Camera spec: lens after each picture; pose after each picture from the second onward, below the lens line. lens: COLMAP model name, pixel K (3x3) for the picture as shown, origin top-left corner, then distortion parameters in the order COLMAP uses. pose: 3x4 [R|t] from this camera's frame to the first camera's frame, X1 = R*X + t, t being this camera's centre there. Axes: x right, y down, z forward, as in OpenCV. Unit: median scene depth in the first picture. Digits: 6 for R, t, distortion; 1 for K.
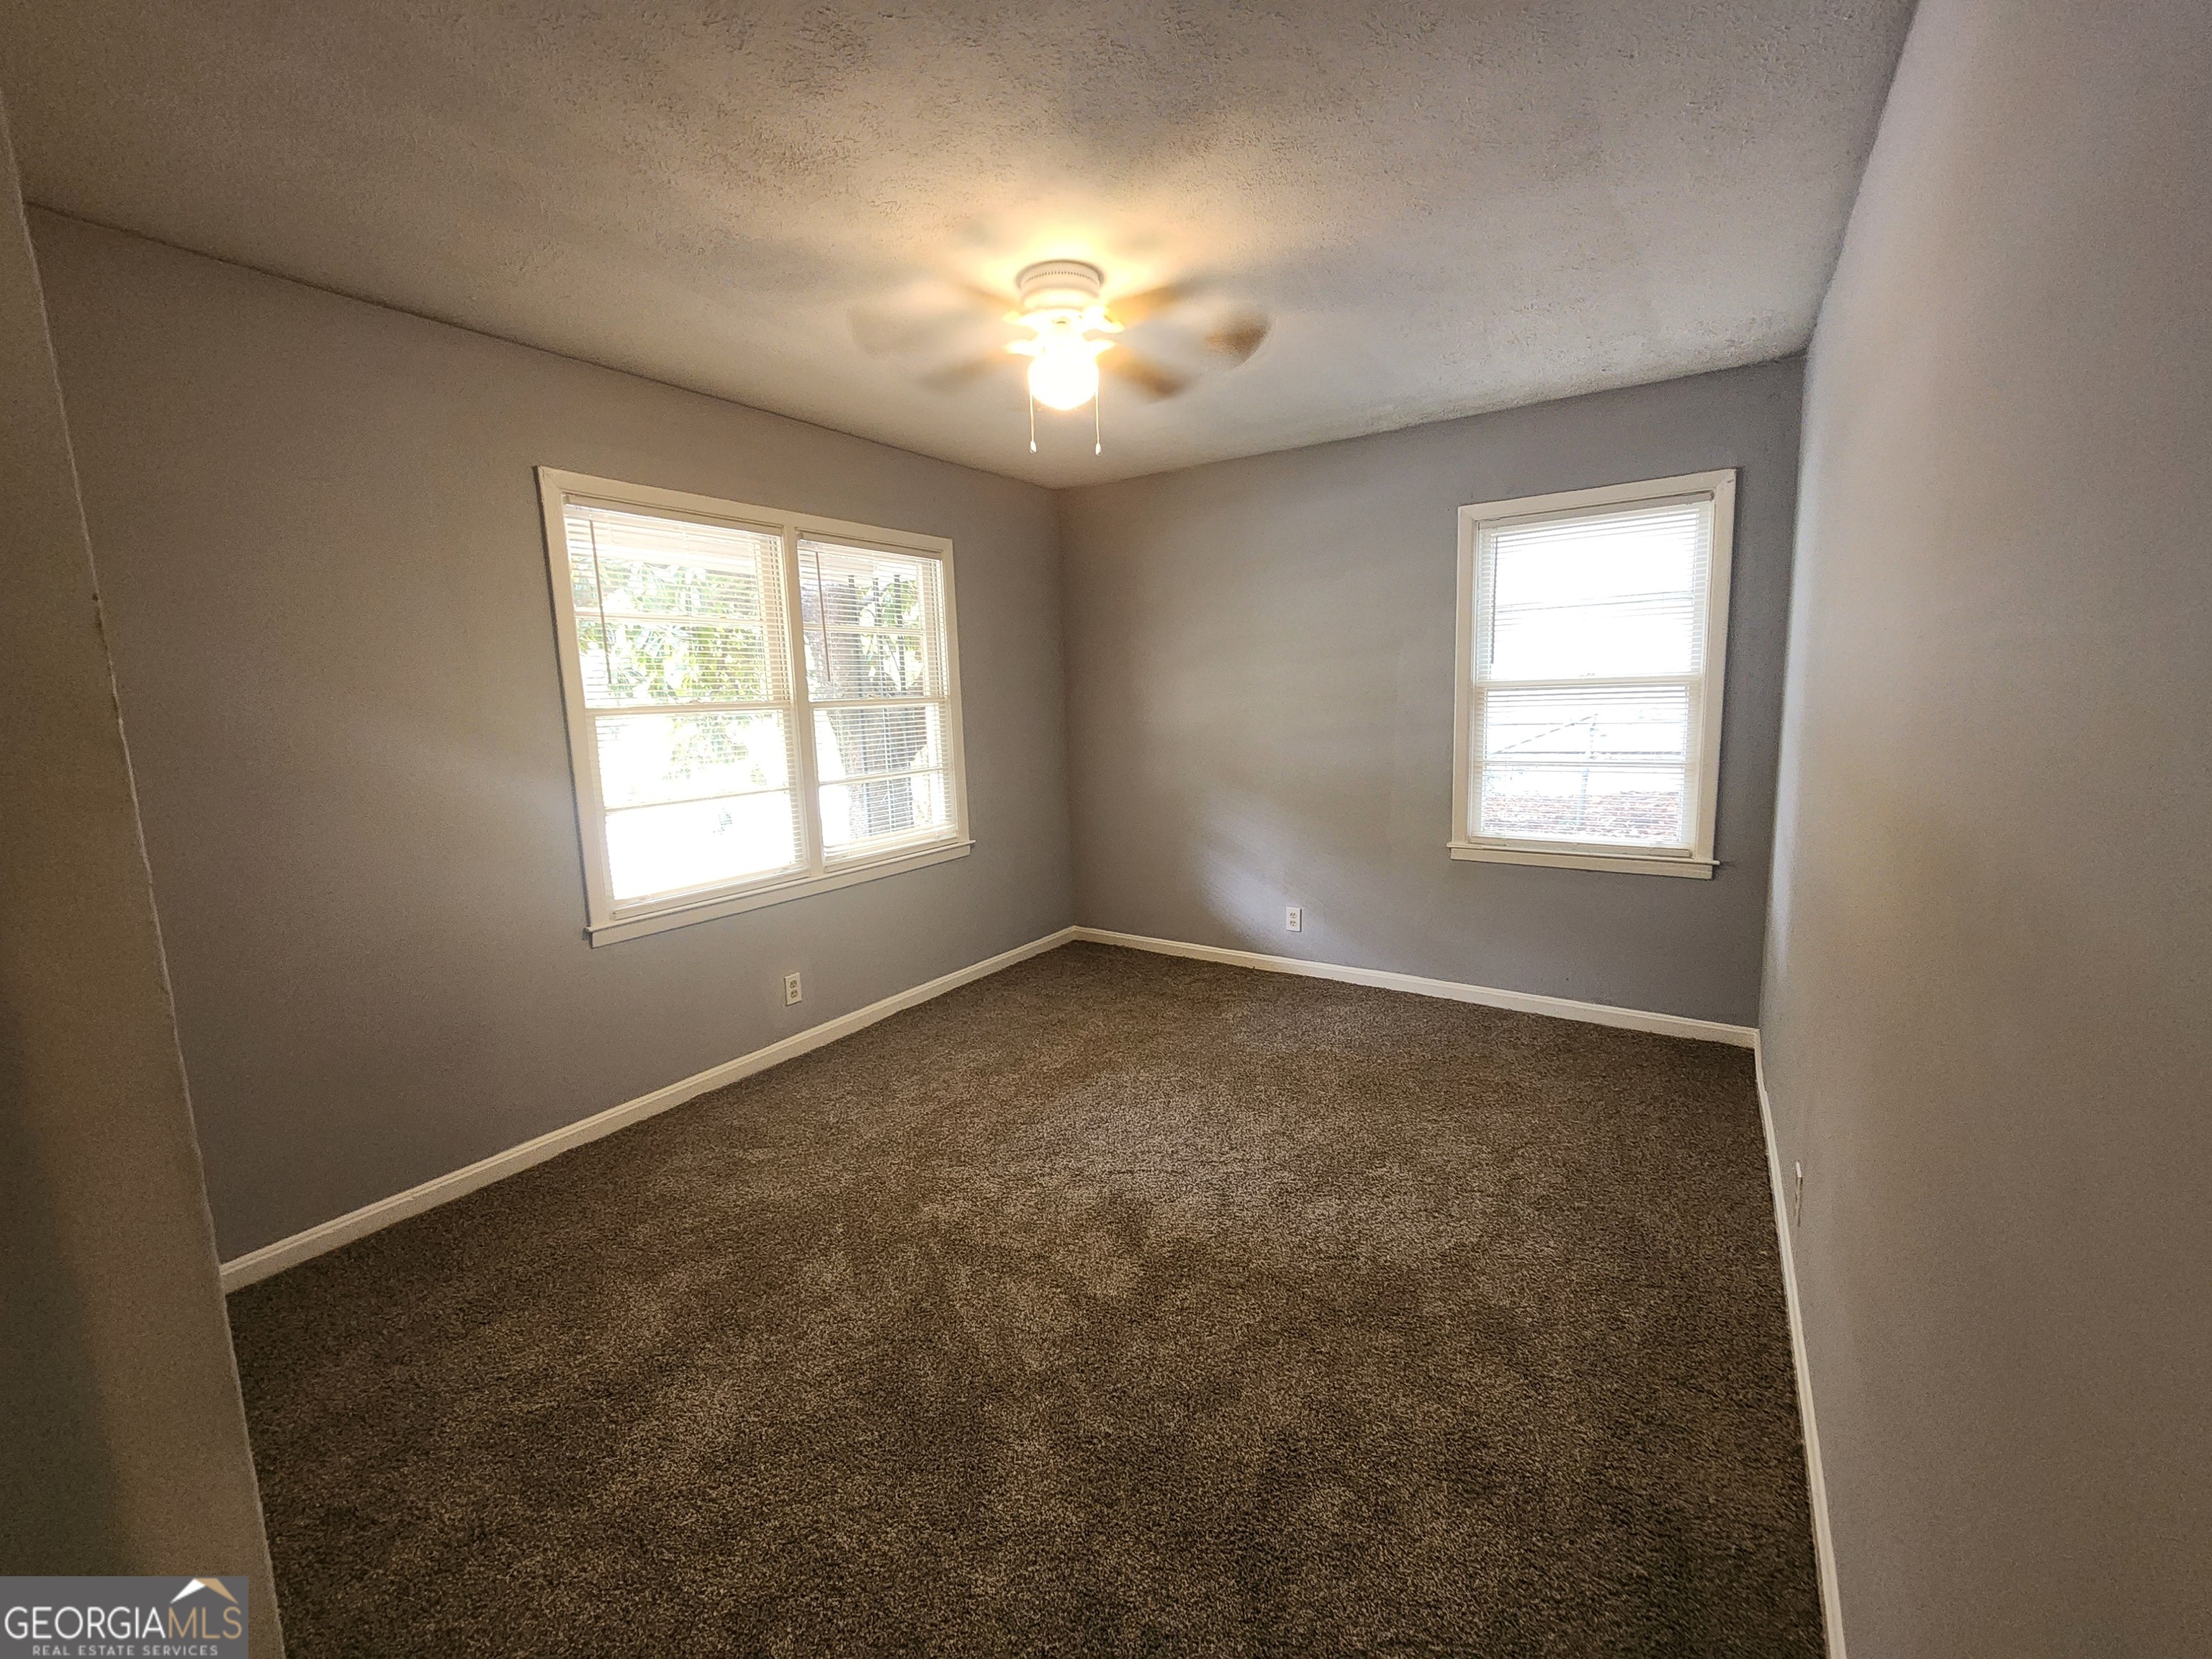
lens RADIAL K [[887.6, 0, 1078.4], [0, 887.6, 822.8], [0, 0, 1]] dist [-0.000918, -0.000021]
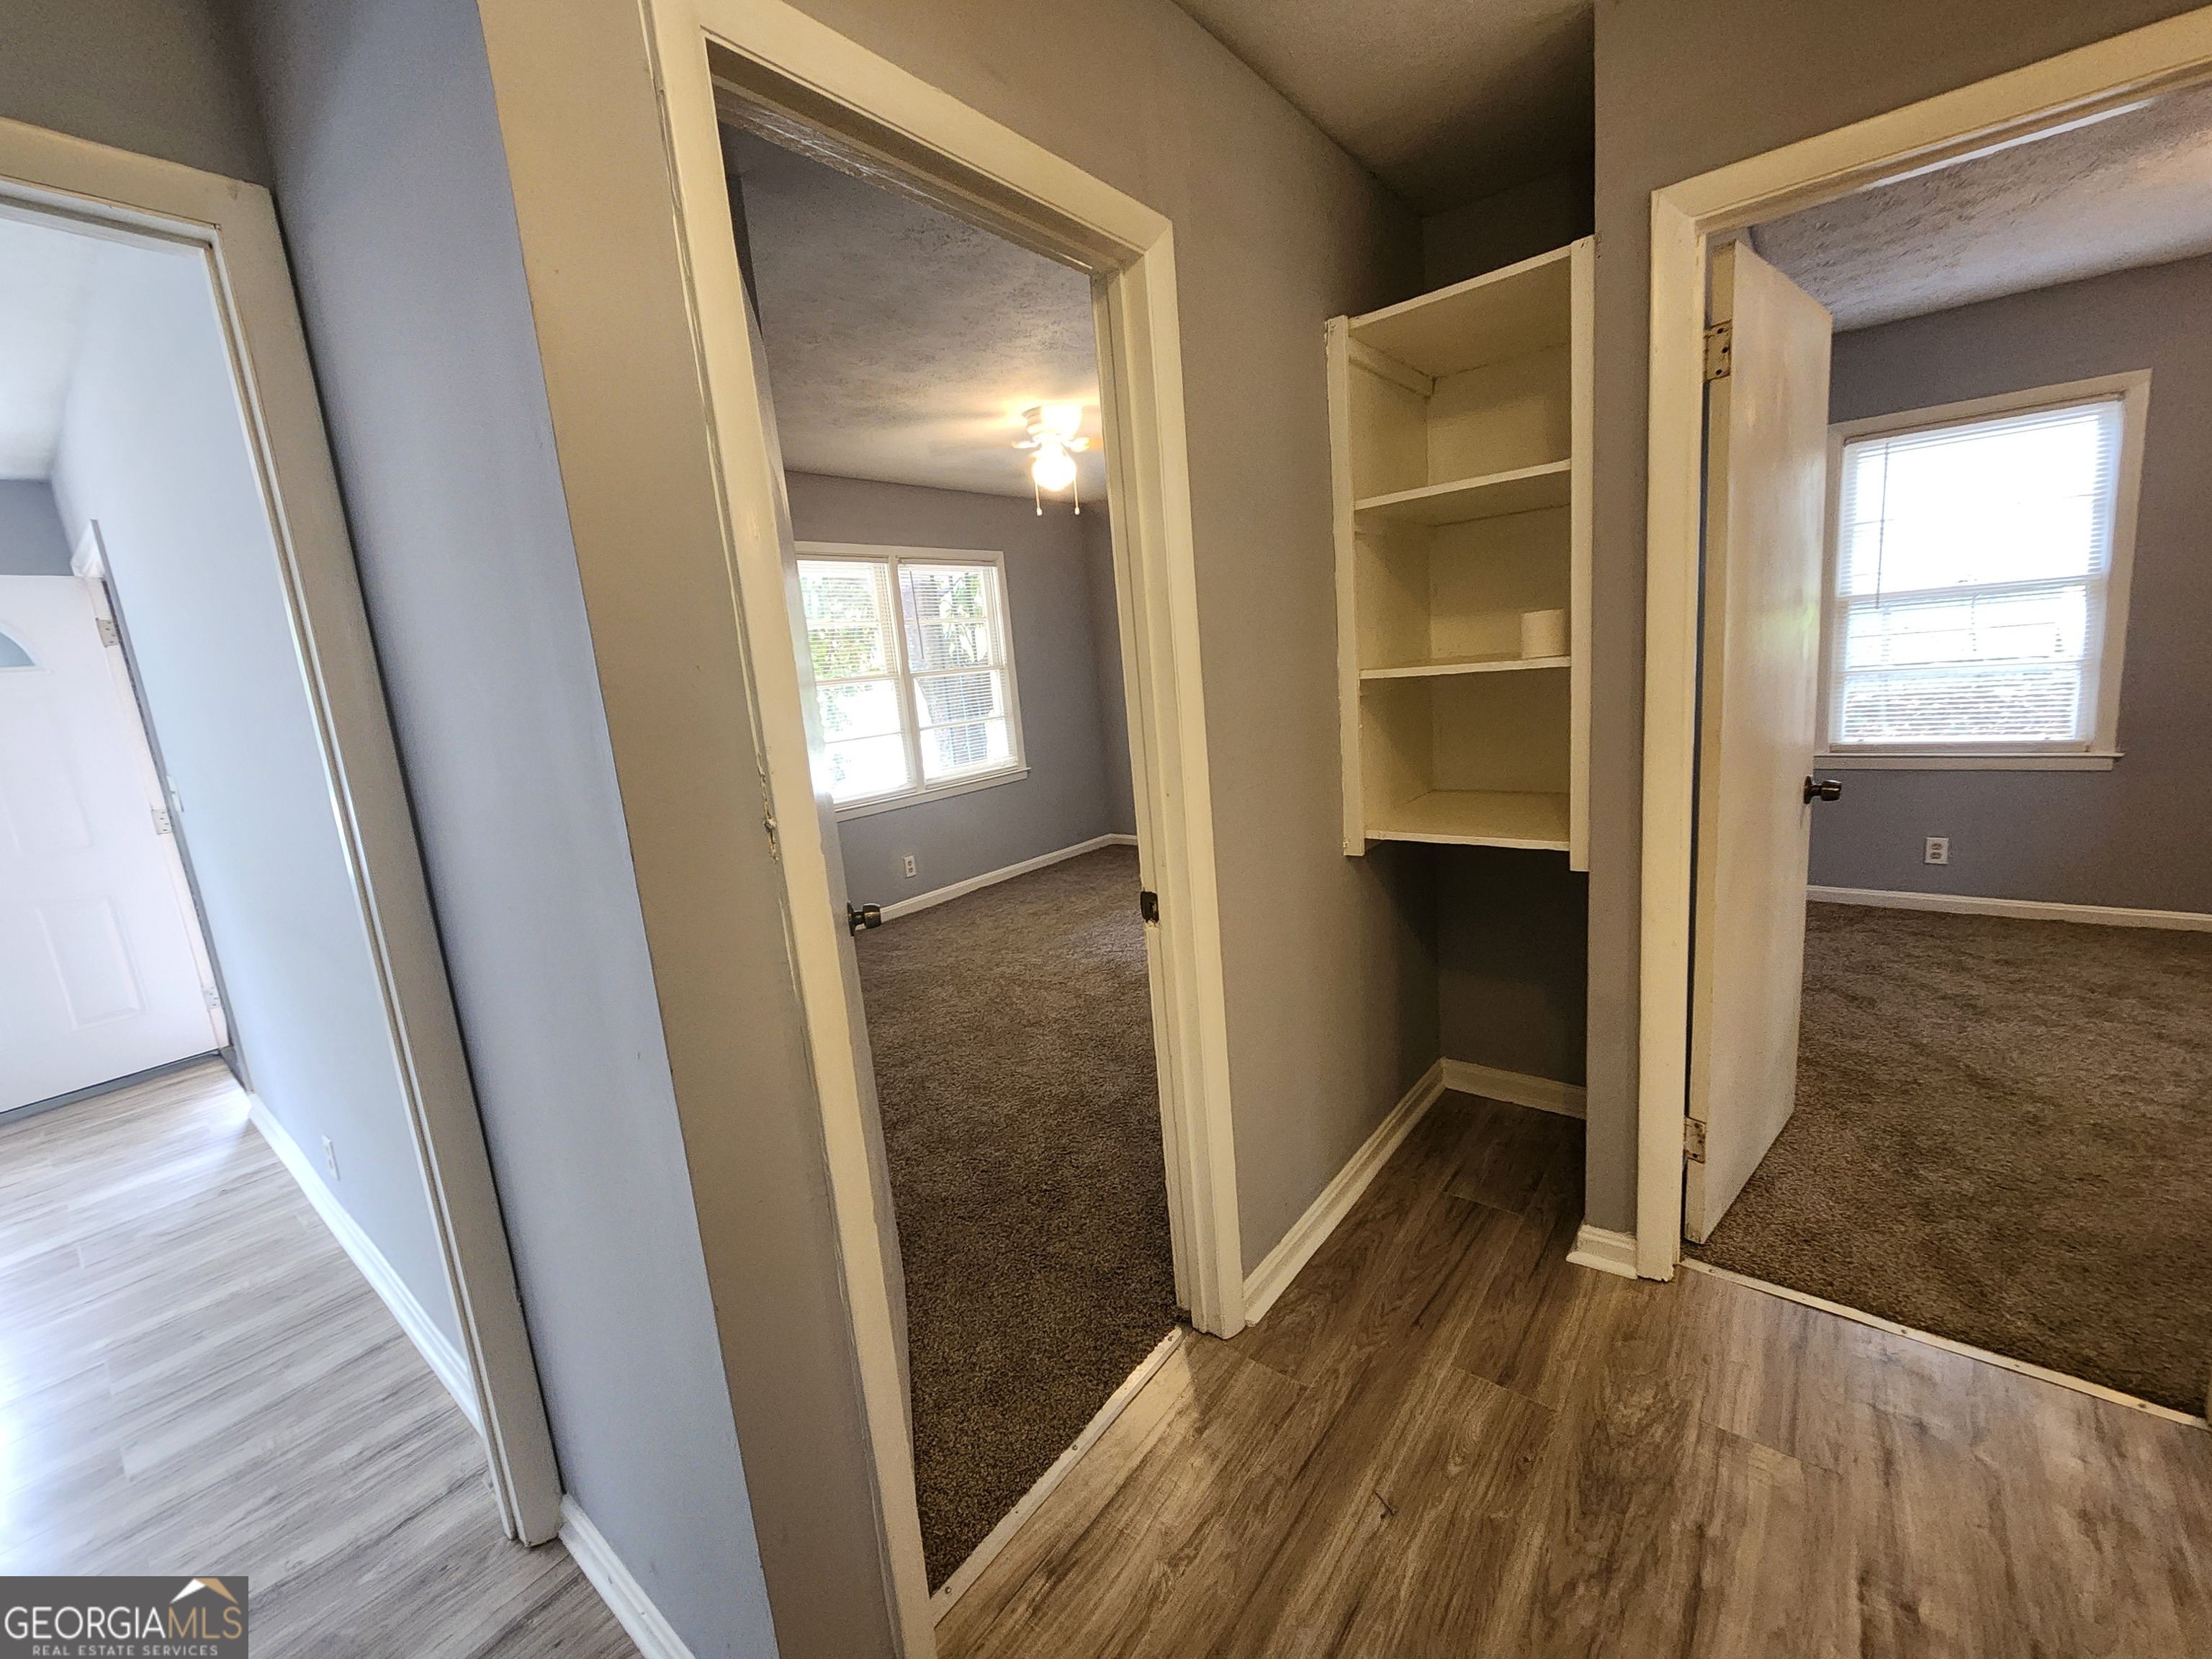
lens RADIAL K [[900.5, 0, 1097.0], [0, 900.5, 824.8], [0, 0, 1]] dist [-0.000768, -0.000147]
pose [[0.996264, -0.038675, -0.077218, 0.113228], [0.041903, 0.998295, 0.040625, 0.068114], [0.075515, -0.043709, 0.996186, -0.486142]]
